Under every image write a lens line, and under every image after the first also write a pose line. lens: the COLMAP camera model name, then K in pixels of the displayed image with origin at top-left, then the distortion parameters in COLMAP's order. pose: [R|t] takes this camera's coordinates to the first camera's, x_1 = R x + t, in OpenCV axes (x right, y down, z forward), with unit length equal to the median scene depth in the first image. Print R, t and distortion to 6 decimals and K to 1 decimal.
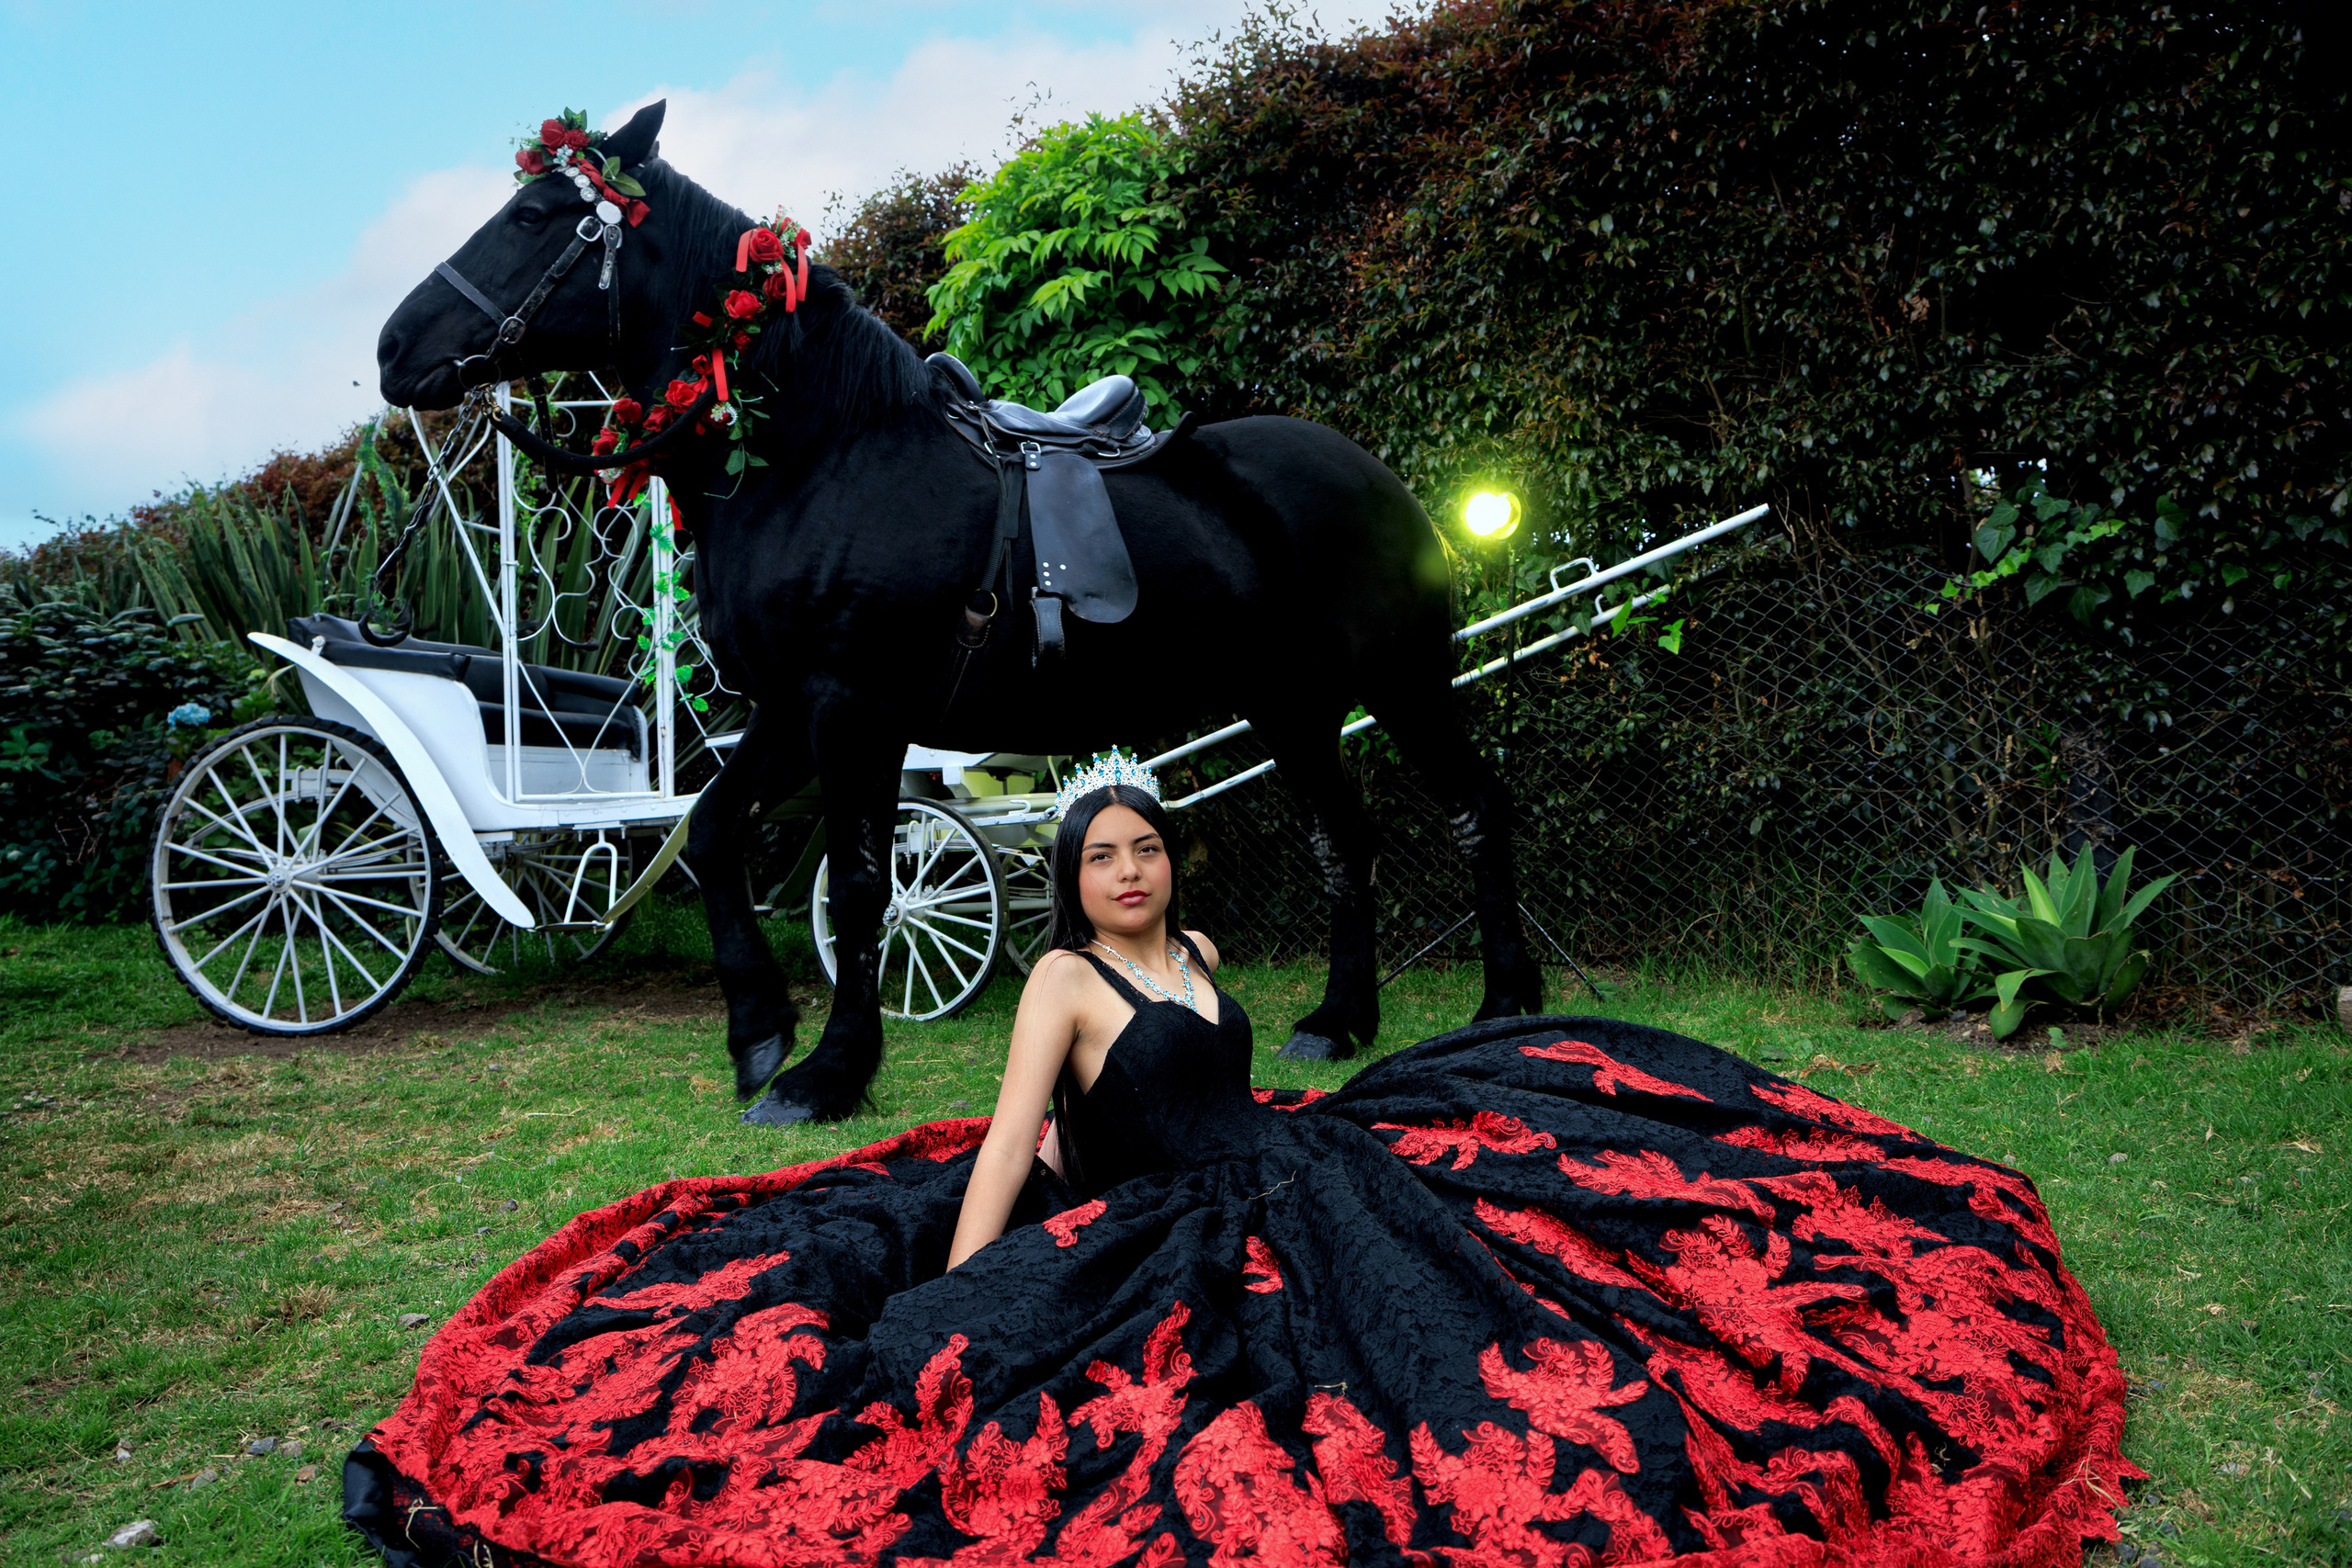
lens RADIAL K [[1904.7, 0, 1184.8], [0, 1904.7, 756.4], [0, 0, 1]] dist [0.050053, -0.010951]
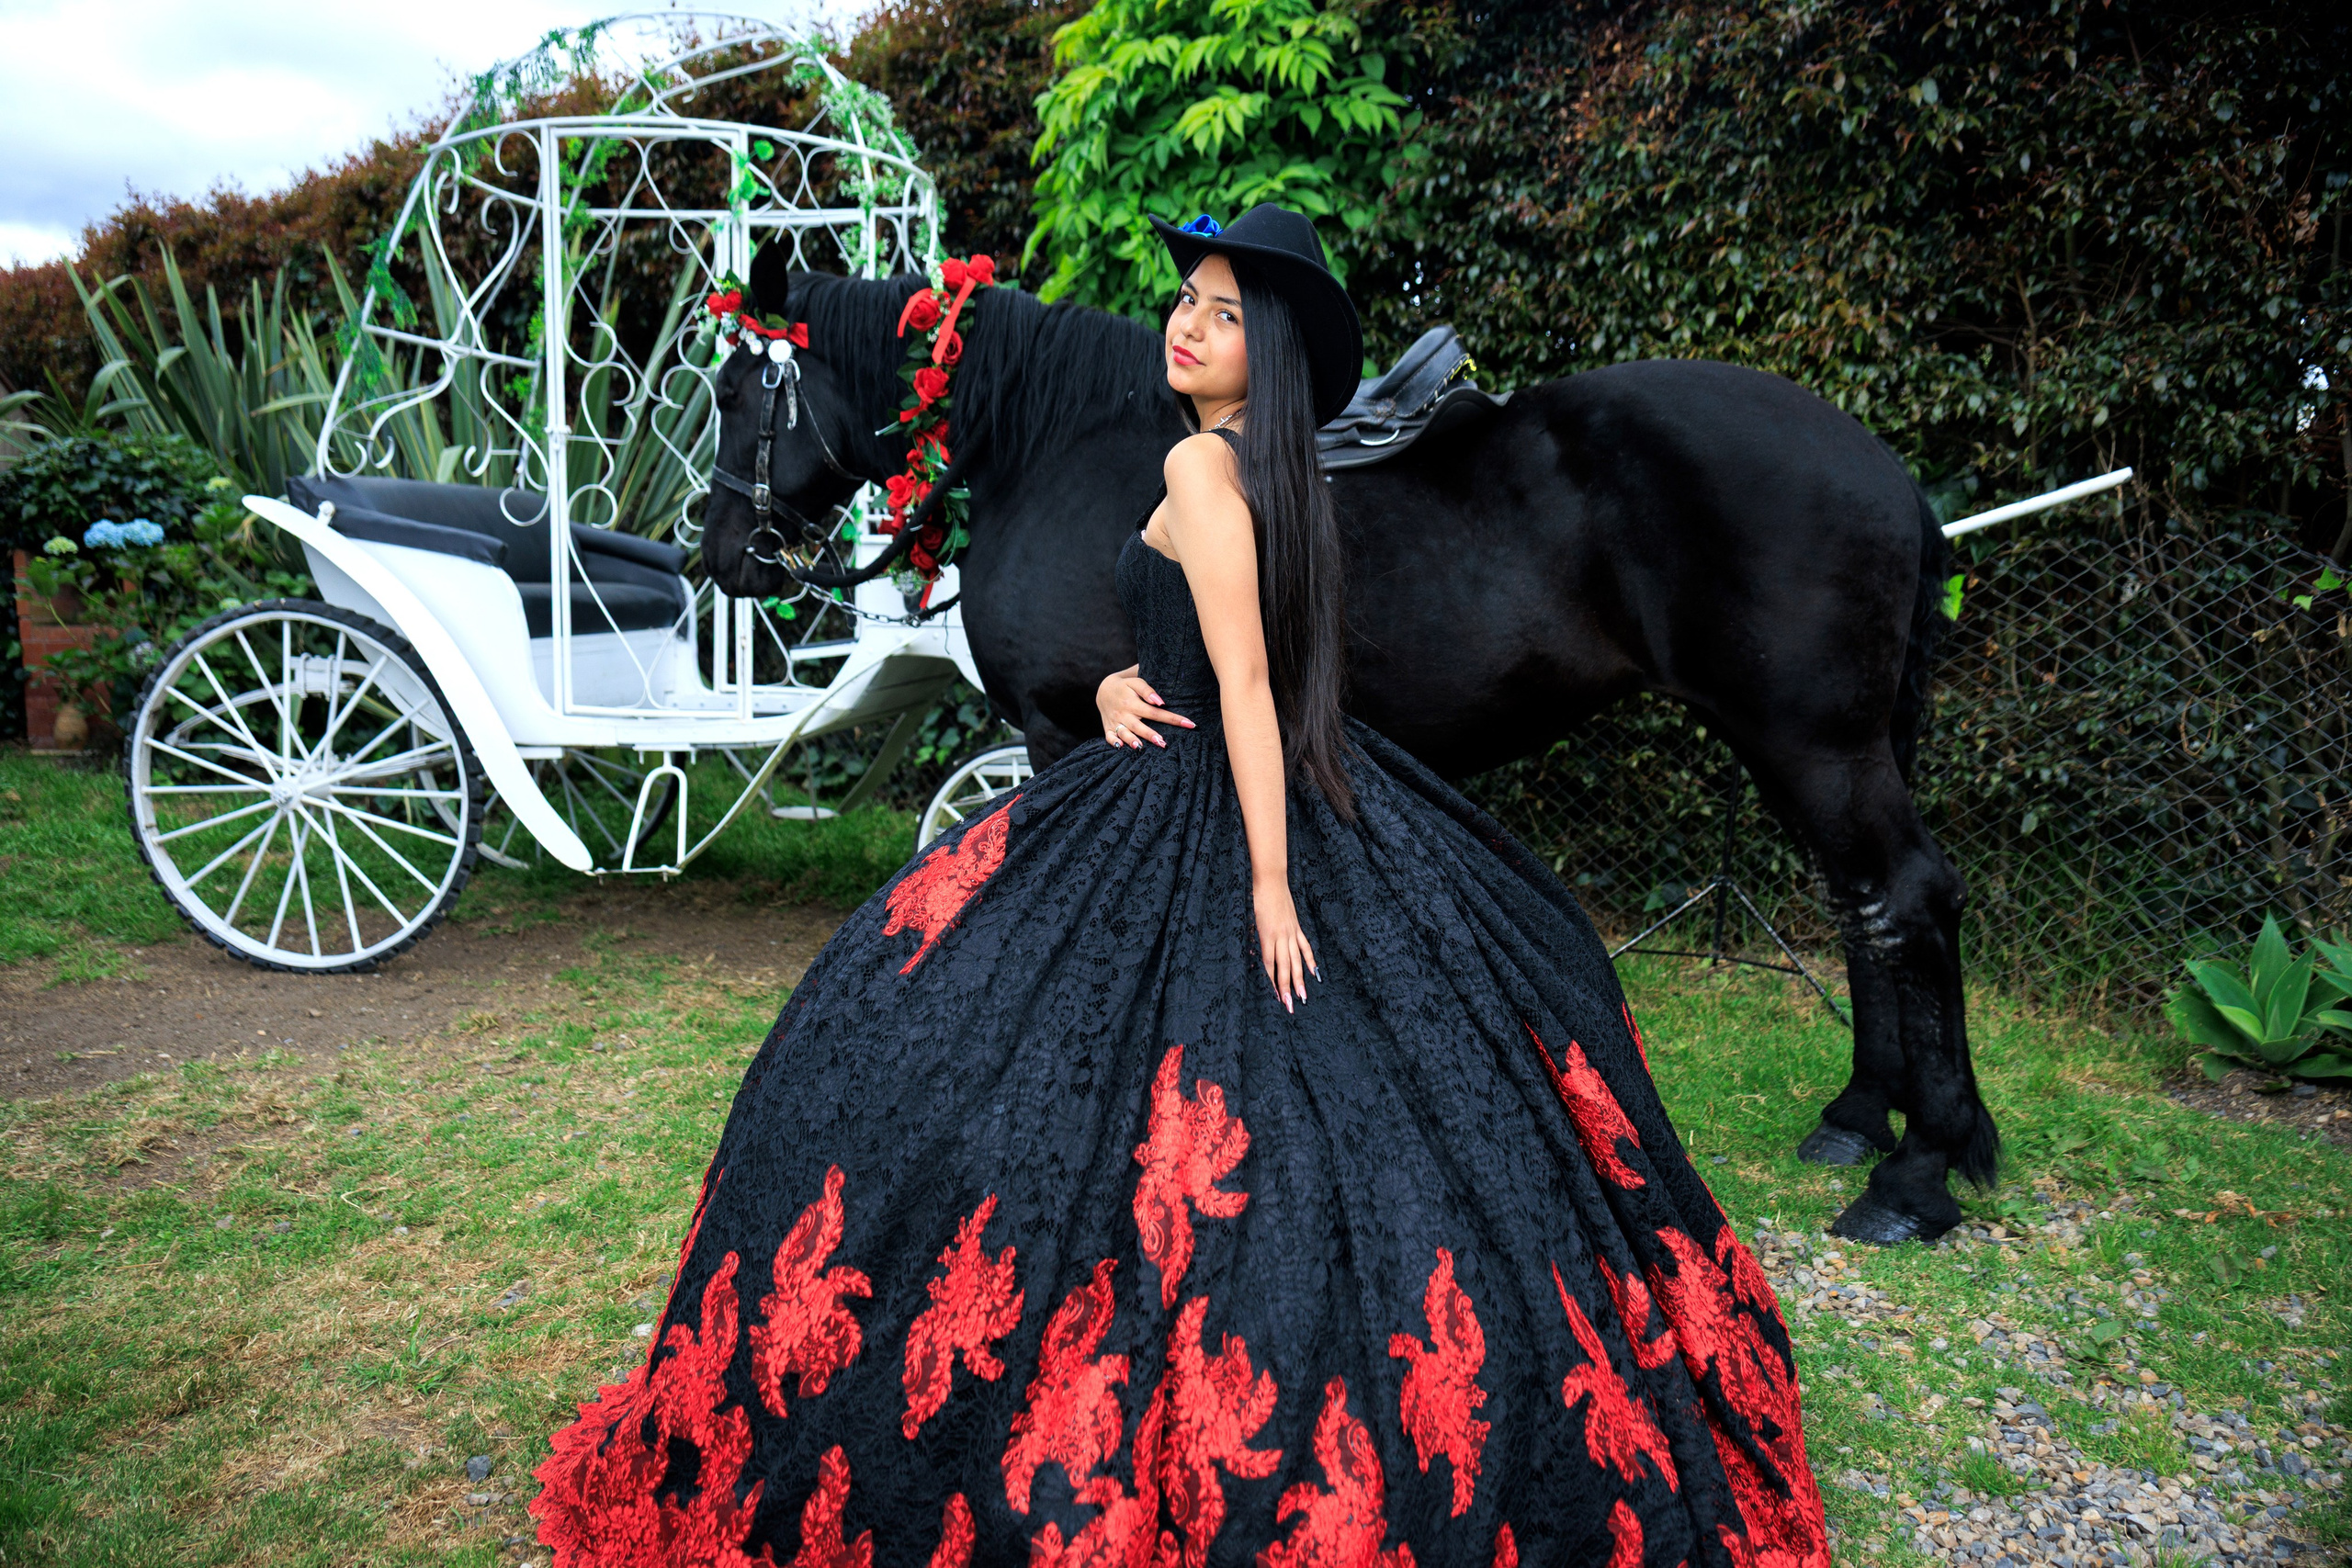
lens RADIAL K [[1904.7, 0, 1184.8], [0, 1904.7, 756.4], [0, 0, 1]] dist [0.050053, -0.010951]
pose [[0.998173, 0.041853, 0.043572, -0.114161], [-0.047123, 0.990660, 0.127951, -0.081619], [-0.037810, -0.129771, 0.990823, 0.147759]]
